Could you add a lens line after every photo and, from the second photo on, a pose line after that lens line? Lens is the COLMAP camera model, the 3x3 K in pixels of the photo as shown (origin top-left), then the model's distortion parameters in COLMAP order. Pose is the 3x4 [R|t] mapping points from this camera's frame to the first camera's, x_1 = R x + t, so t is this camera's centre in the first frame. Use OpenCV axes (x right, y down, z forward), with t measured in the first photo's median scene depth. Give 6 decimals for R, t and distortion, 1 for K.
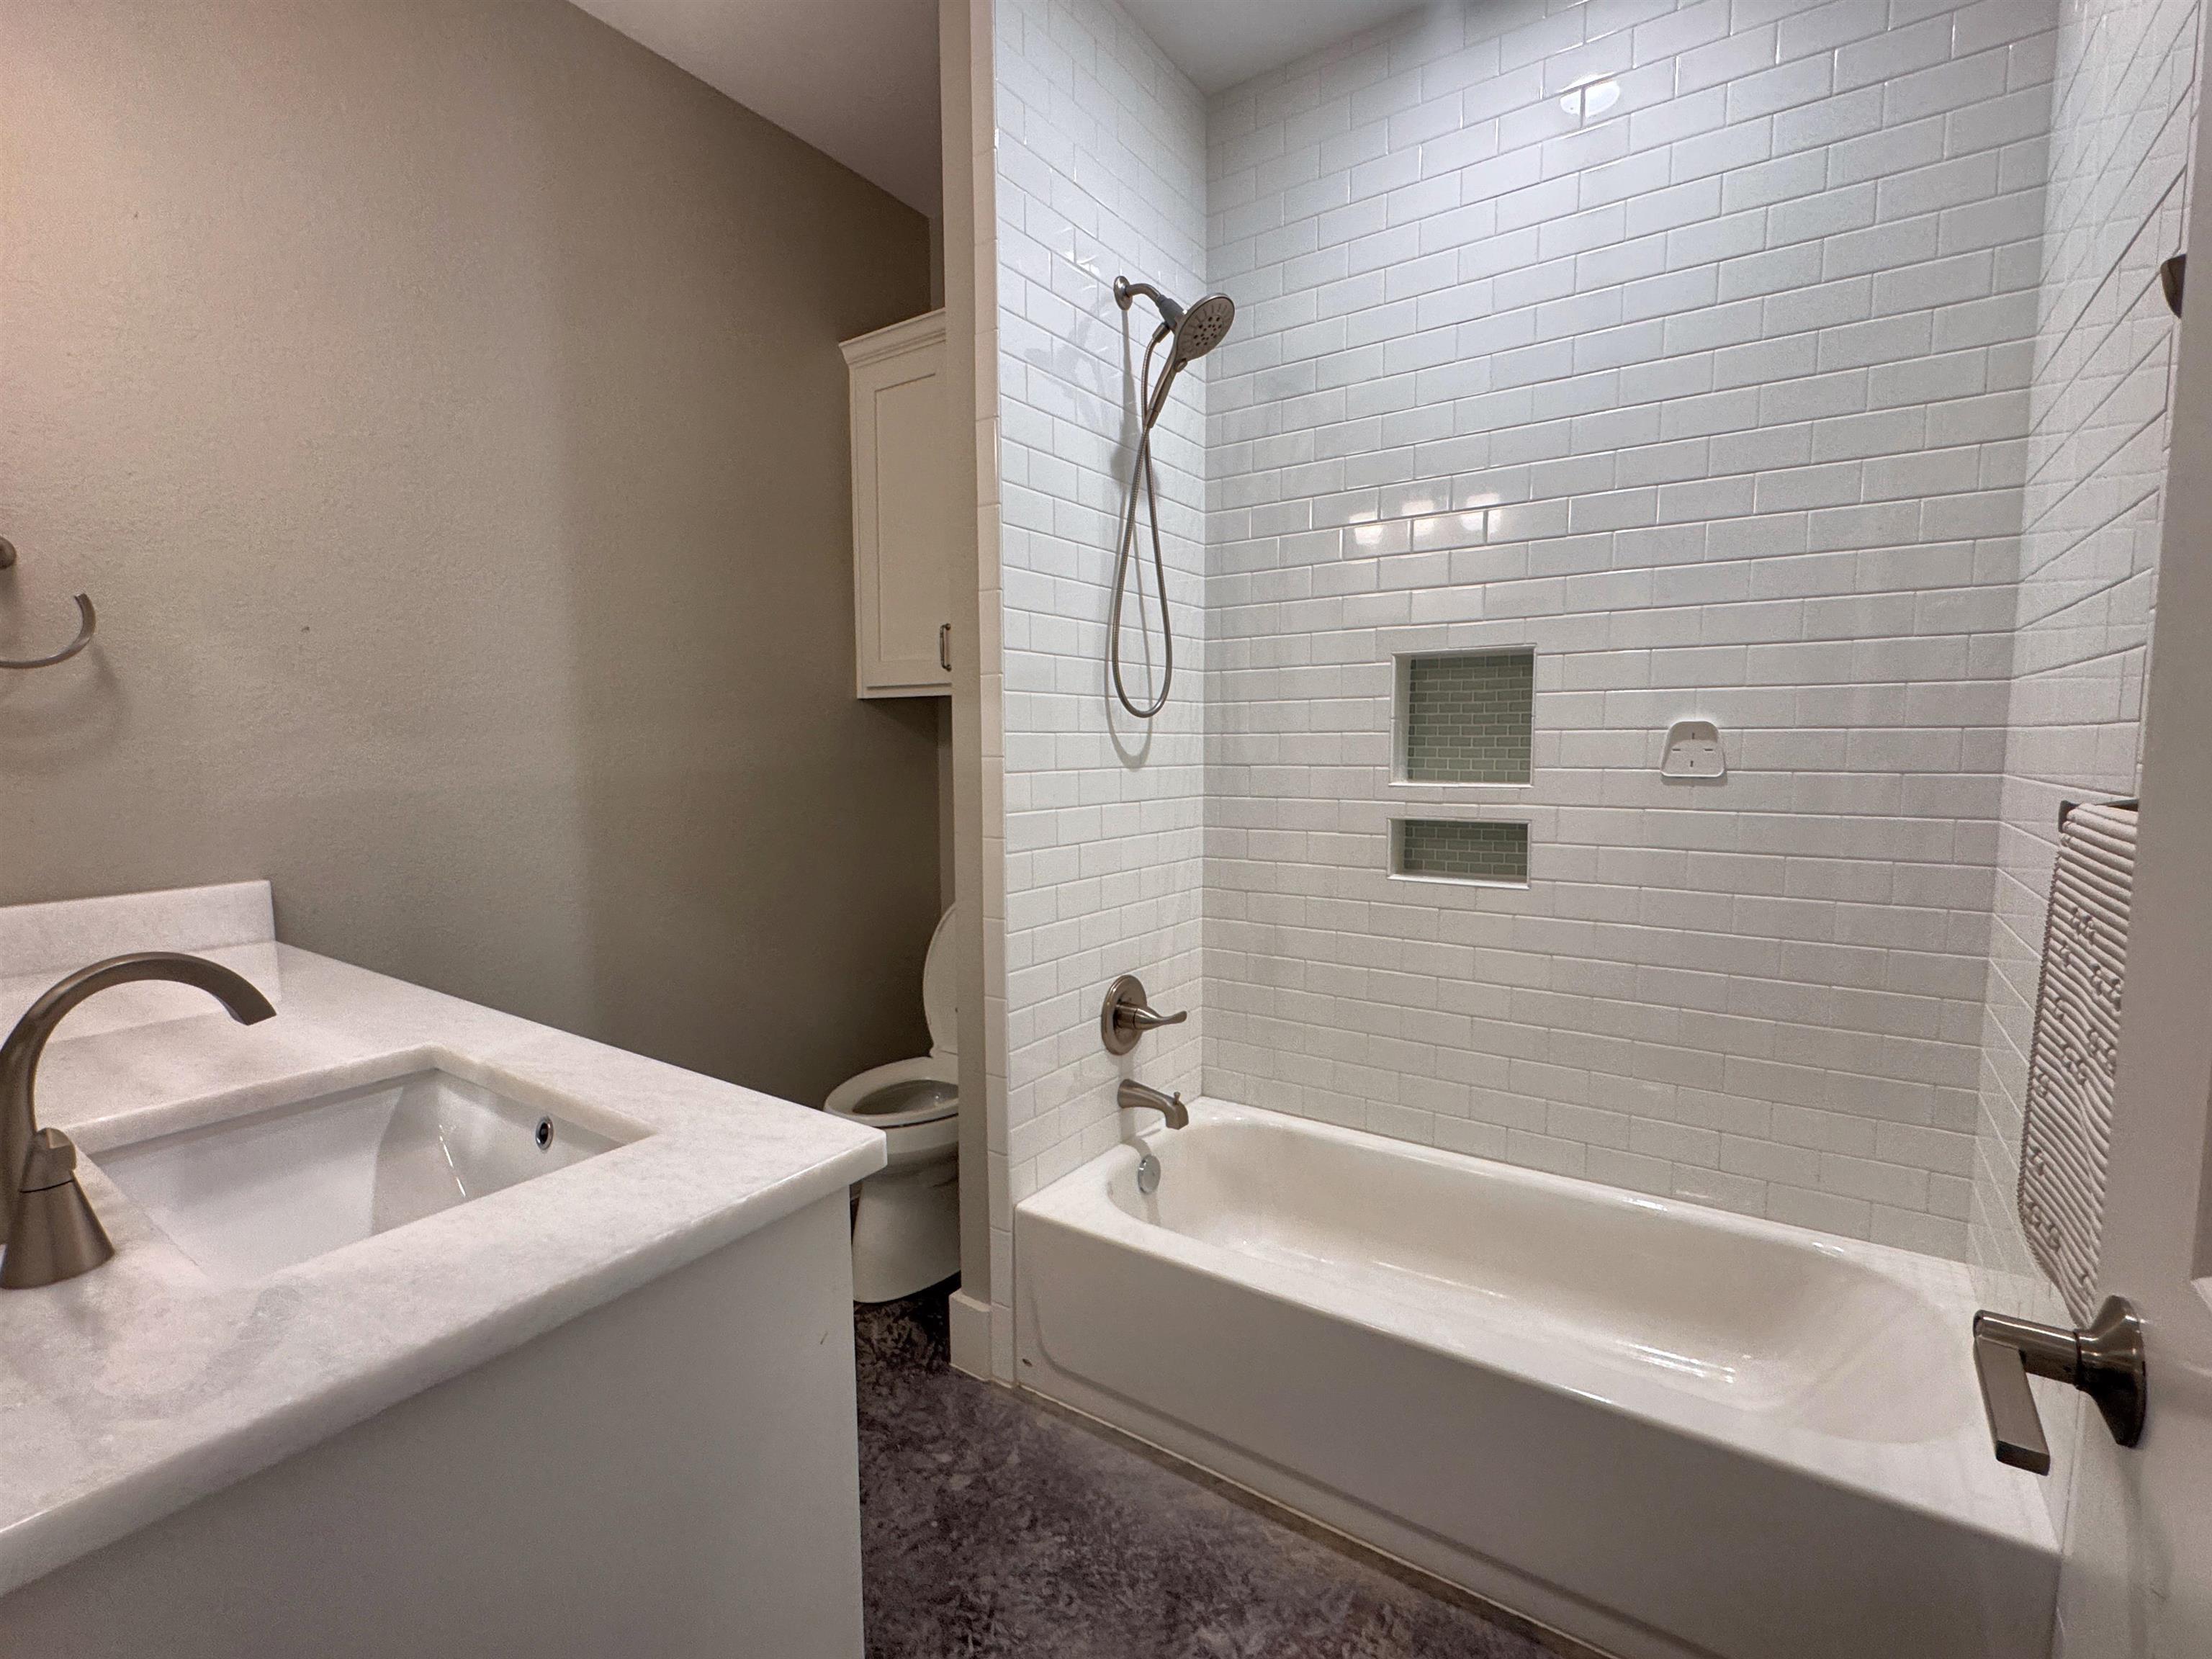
lens RADIAL K [[995.4, 0, 1105.9], [0, 995.4, 829.8], [0, 0, 1]] dist [-0.000909, -0.000203]
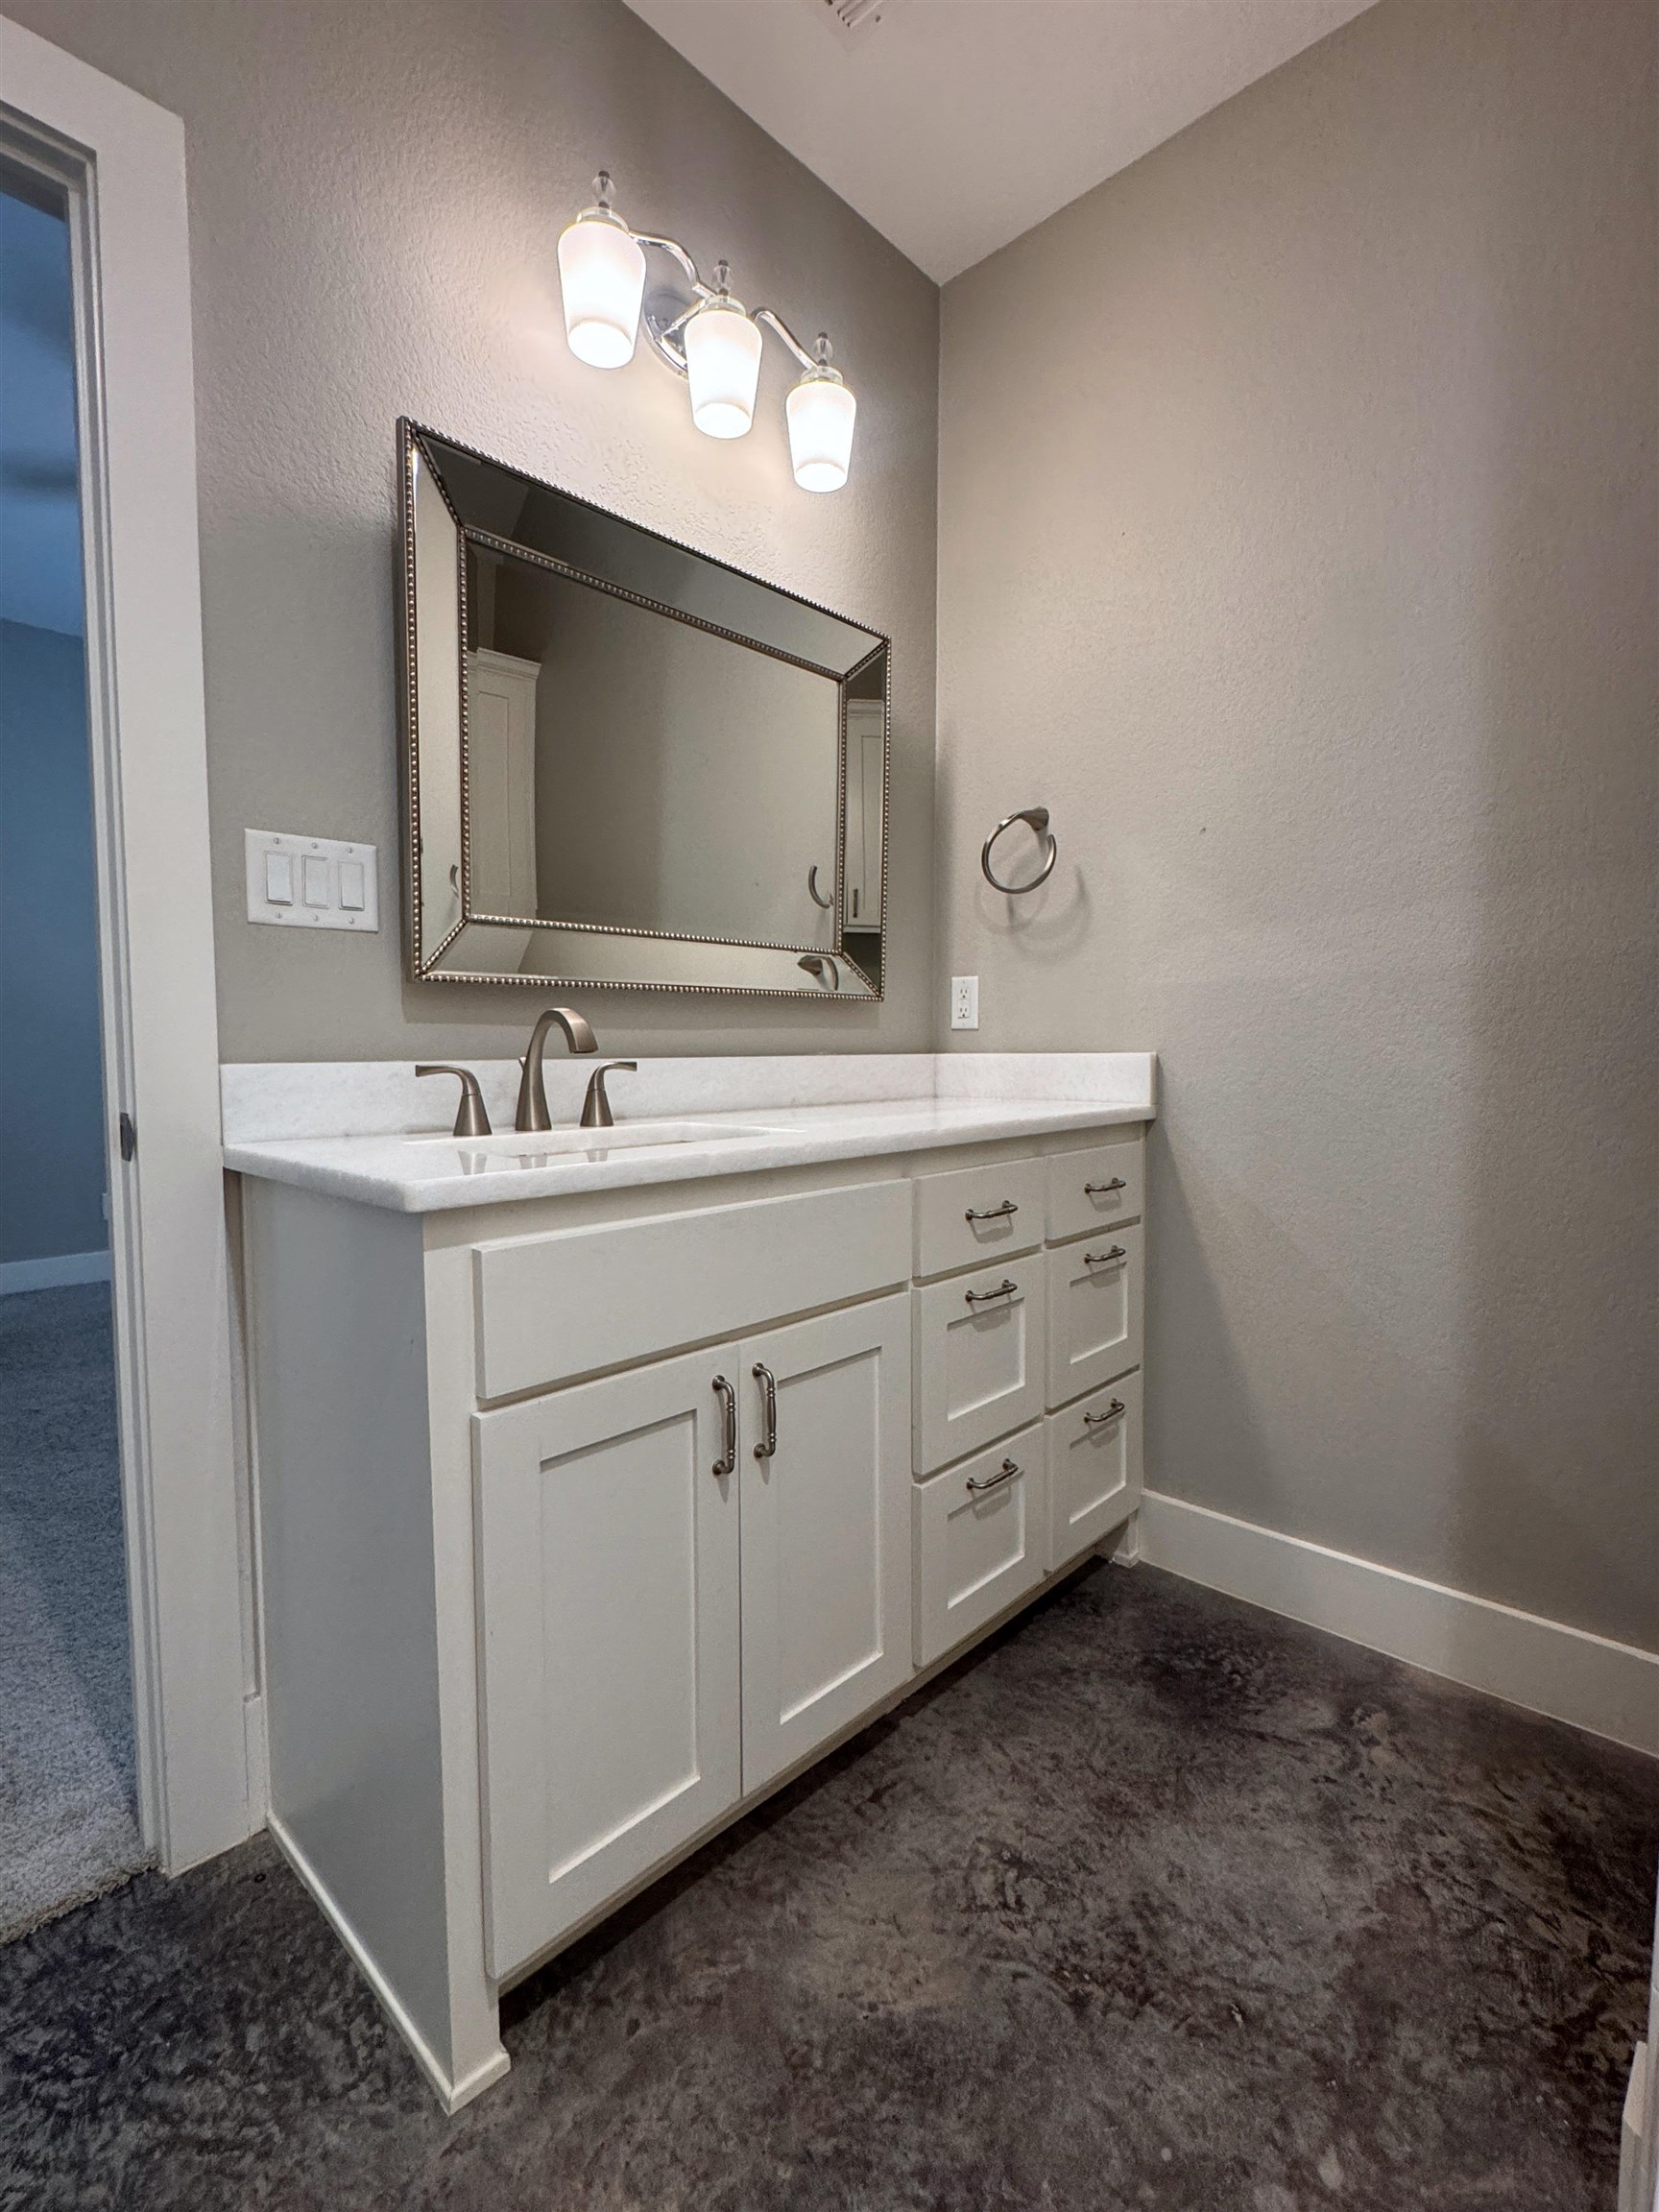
lens RADIAL K [[995.4, 0, 828.7], [0, 995.4, 1102.4], [0, 0, 1]] dist [-0.000909, -0.000203]
pose [[-0.154028, 0.065933, -0.985864, 0.375307], [-0.087803, 0.992910, 0.080122, 0.048093], [0.984157, 0.098903, -0.147147, 0.784416]]
